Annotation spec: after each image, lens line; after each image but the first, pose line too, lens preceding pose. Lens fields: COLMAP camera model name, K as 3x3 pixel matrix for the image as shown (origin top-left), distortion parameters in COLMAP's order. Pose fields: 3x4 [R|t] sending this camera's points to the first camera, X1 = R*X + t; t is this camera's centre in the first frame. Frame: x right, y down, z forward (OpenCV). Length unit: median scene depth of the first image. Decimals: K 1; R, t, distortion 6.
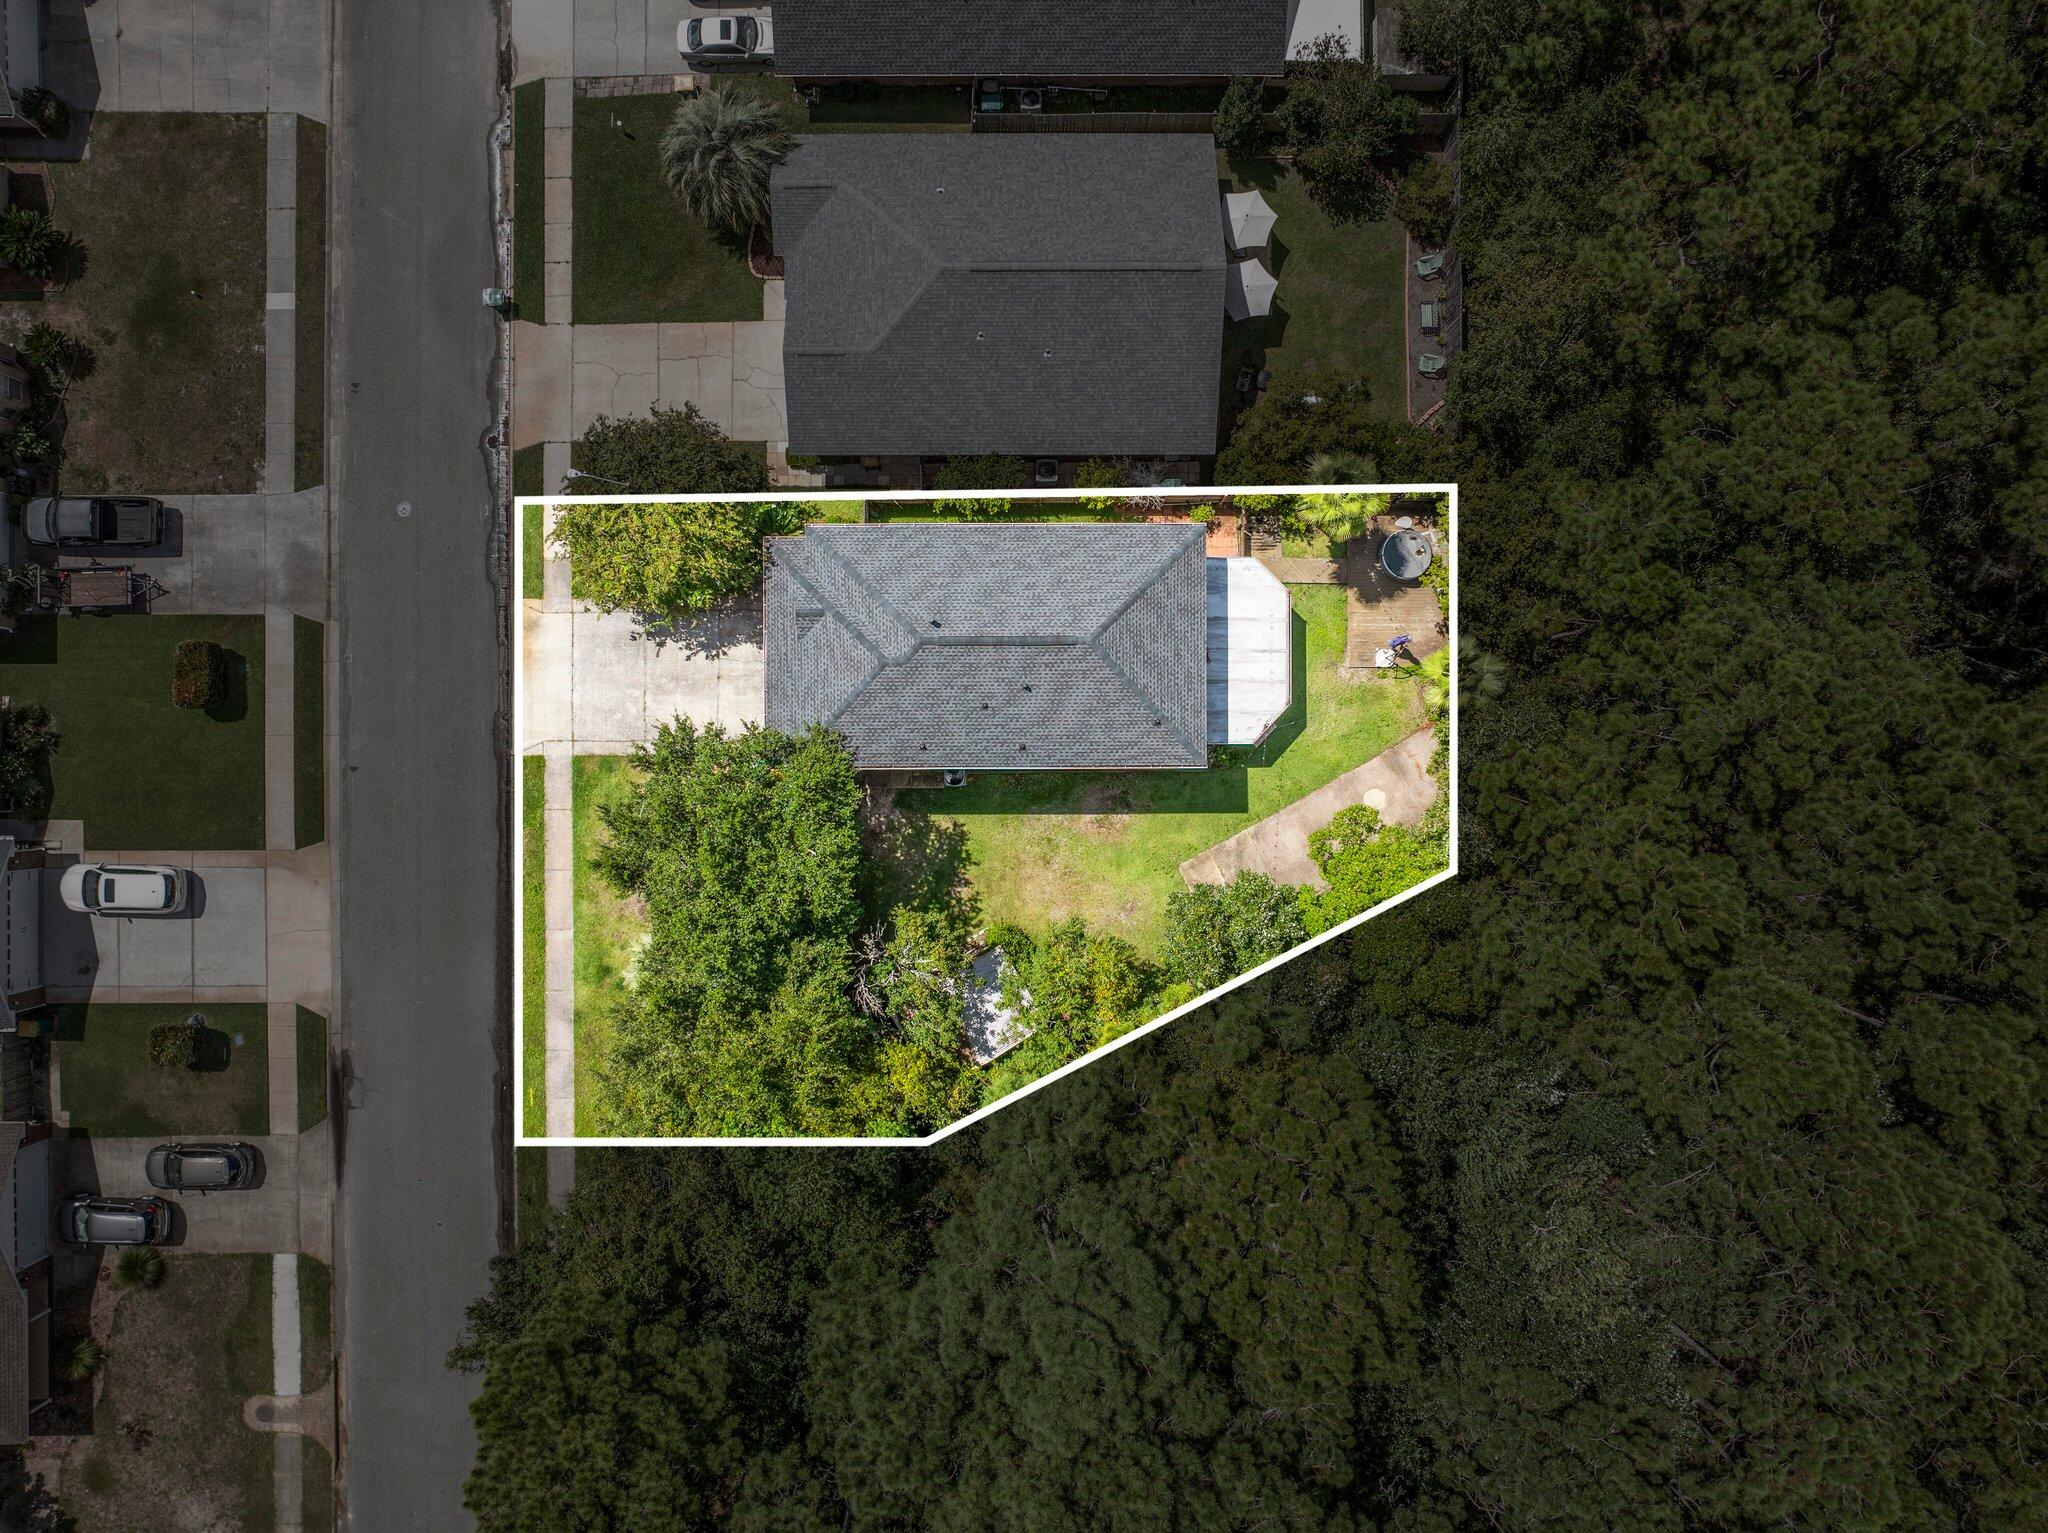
lens RADIAL K [[1455.7, 0, 1024.0], [0, 1455.7, 766.5], [0, 0, 1]] dist [-0.006425, -0.044787]
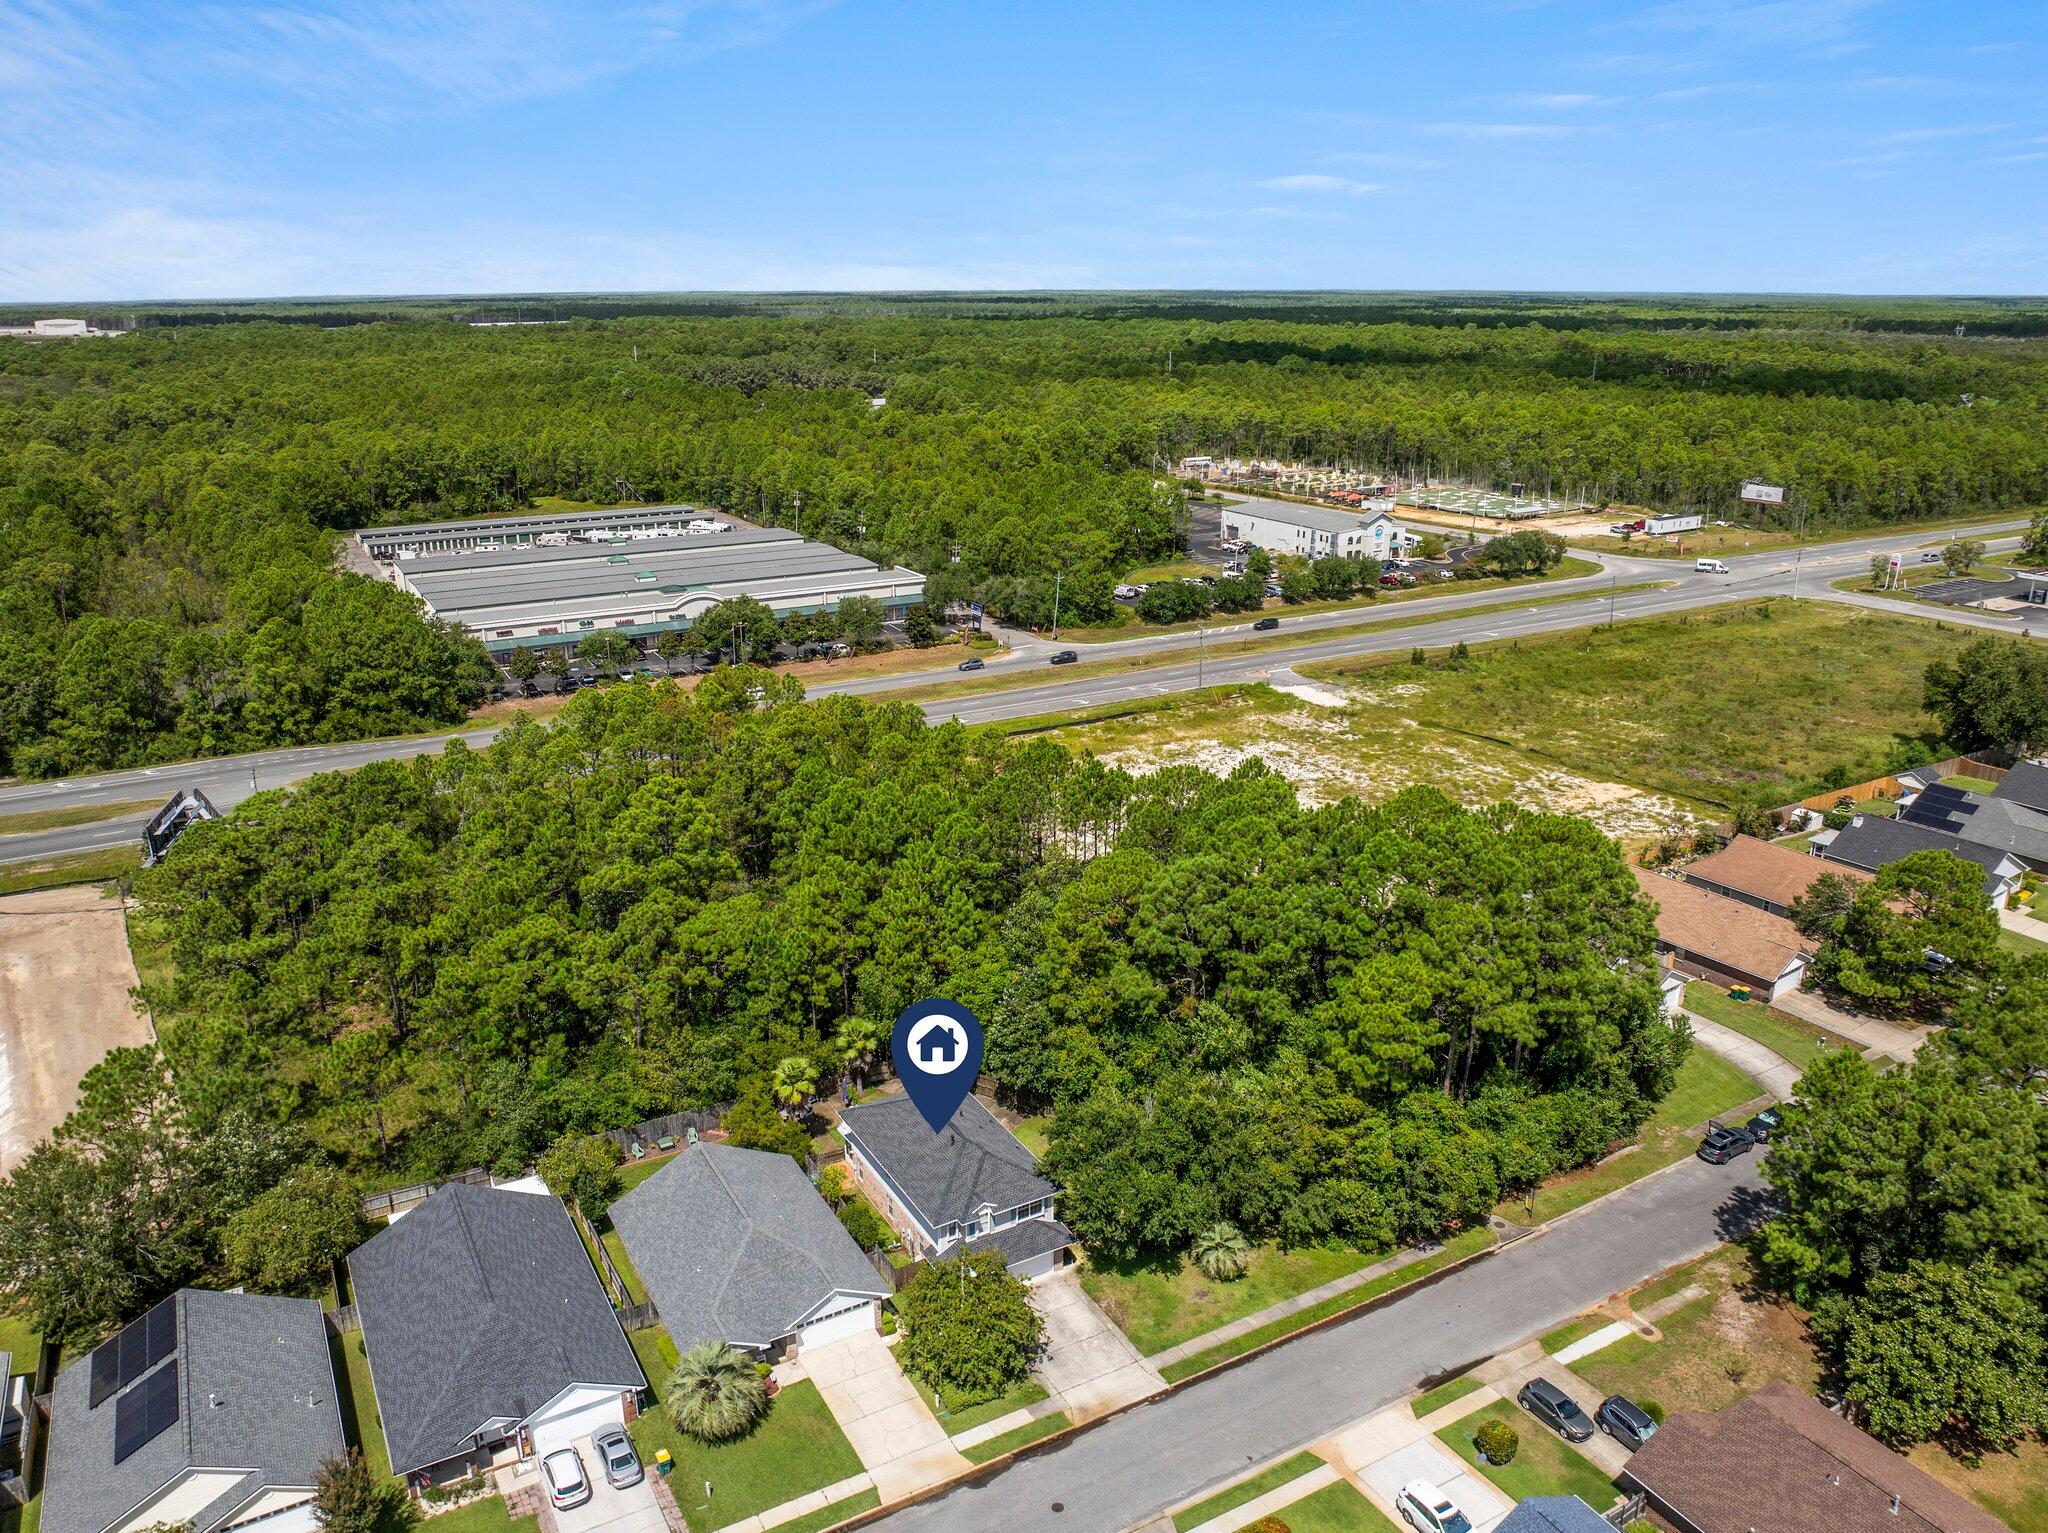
lens RADIAL K [[1455.7, 0, 1024.0], [0, 1455.7, 766.5], [0, 0, 1]] dist [-0.006425, -0.044787]
pose [[-0.489910, -0.279431, 0.825776, -1.274122], [0.871773, -0.157223, 0.463997, -0.686689], [0.000176, 0.947206, 0.320626, -0.011313]]
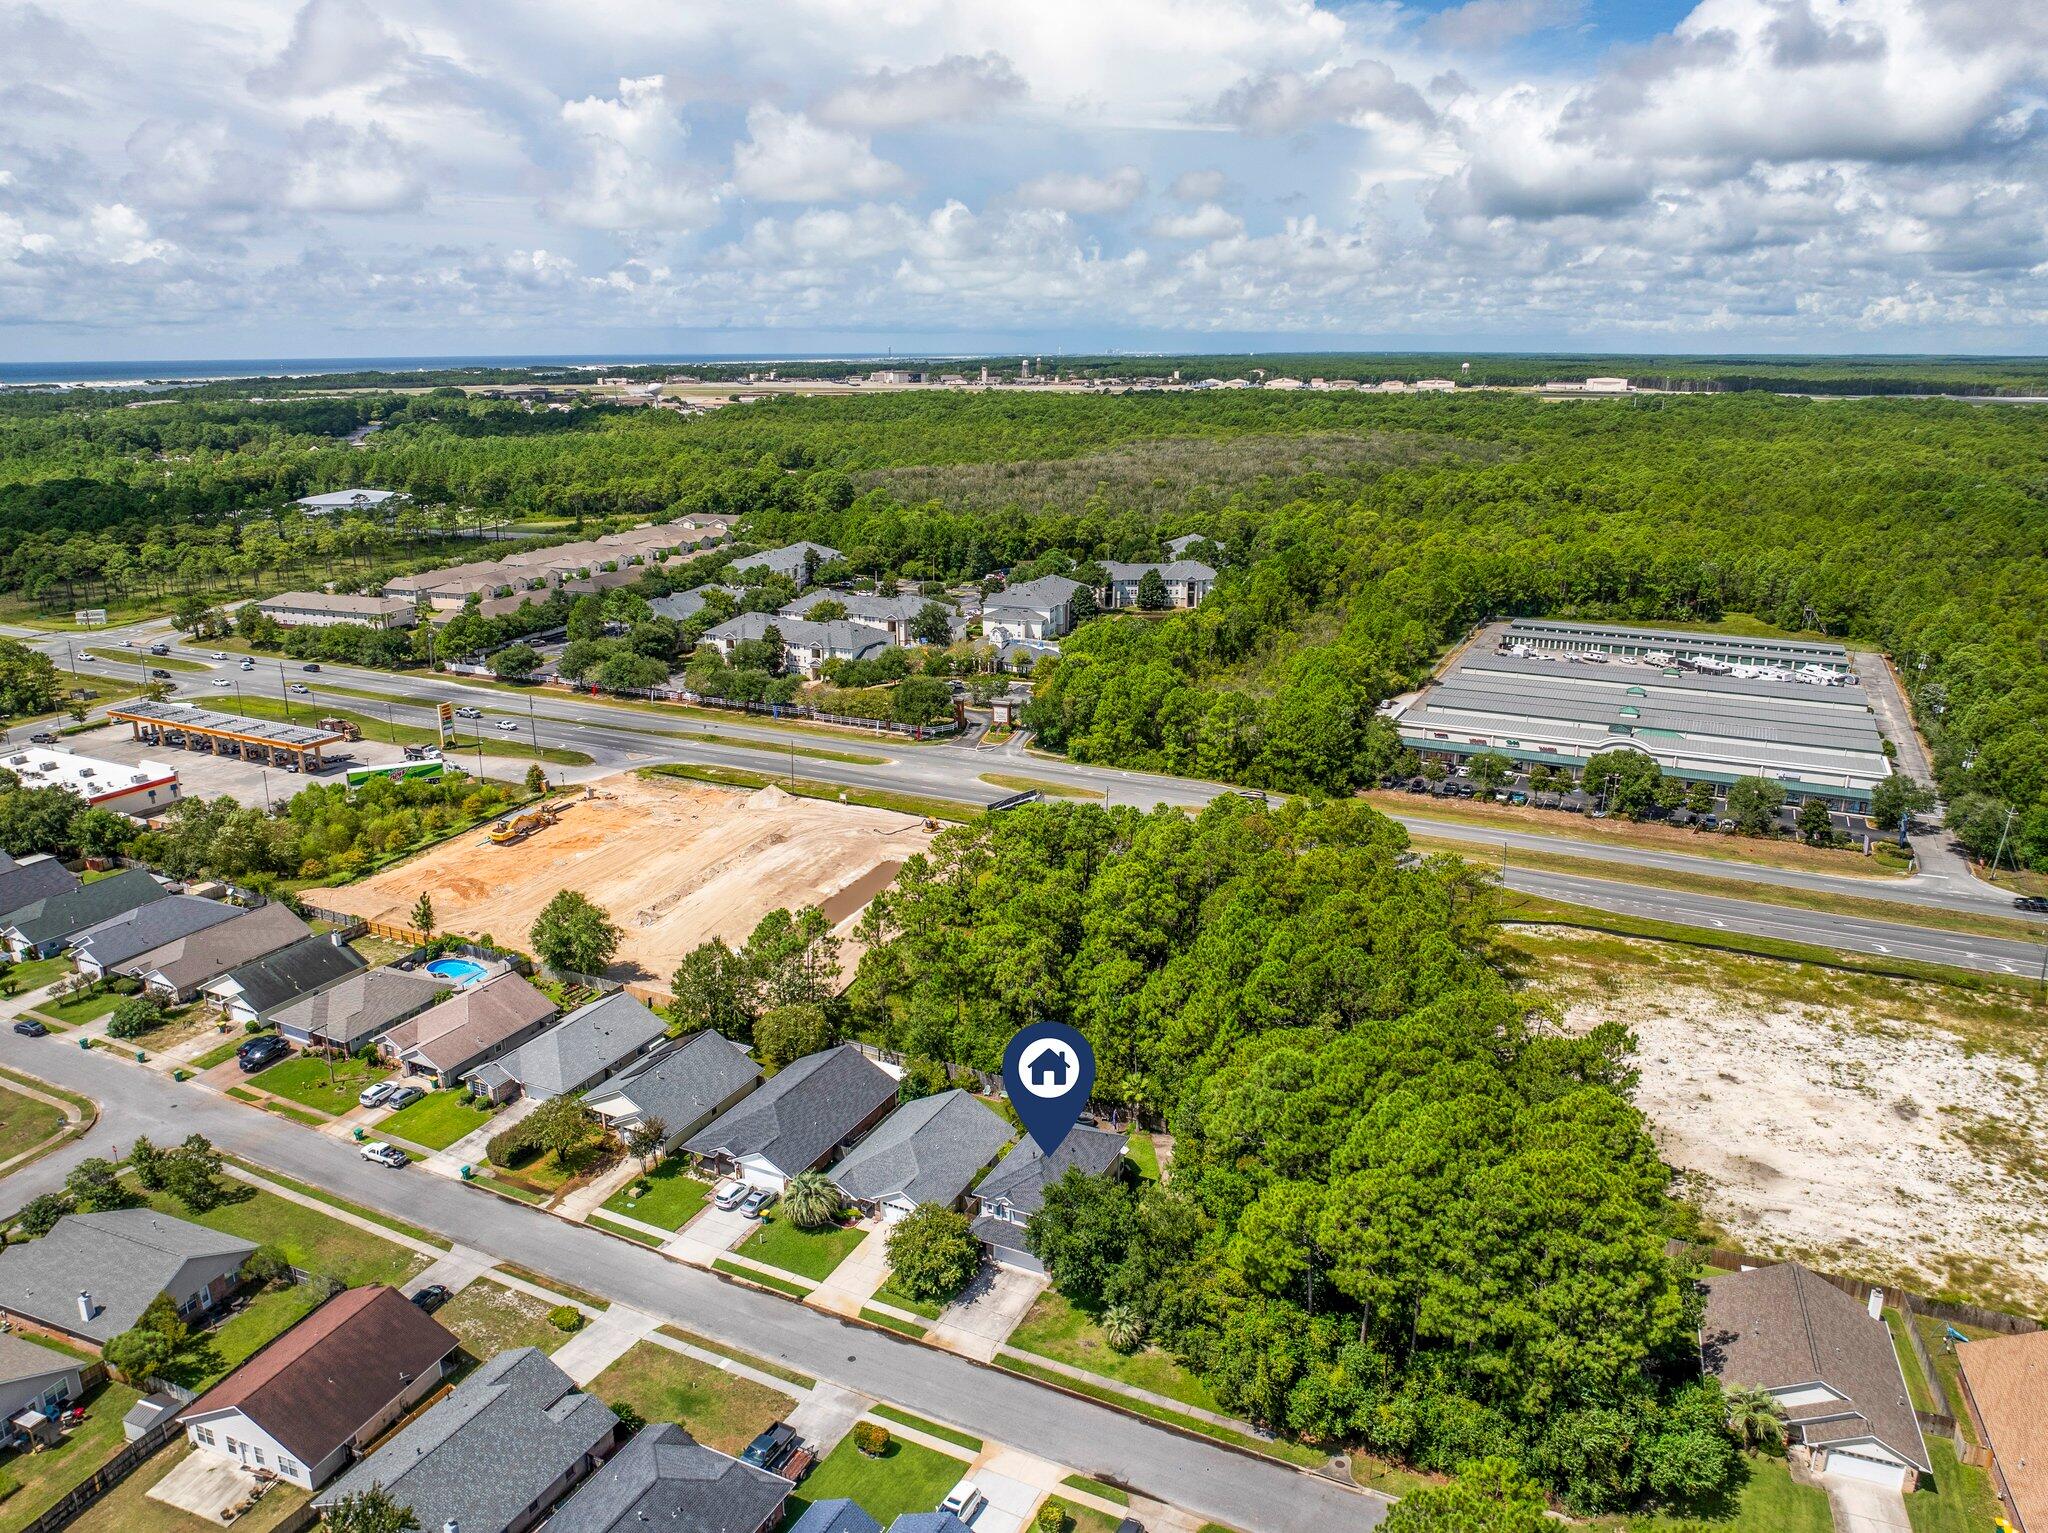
lens RADIAL K [[1455.7, 0, 1024.0], [0, 1455.7, 766.5], [0, 0, 1]] dist [-0.006425, -0.044787]
pose [[0.448612, -0.257638, 0.855786, -1.790208], [0.893683, 0.119863, -0.432393, 0.778941], [0.008824, 0.958778, 0.284018, -0.313207]]
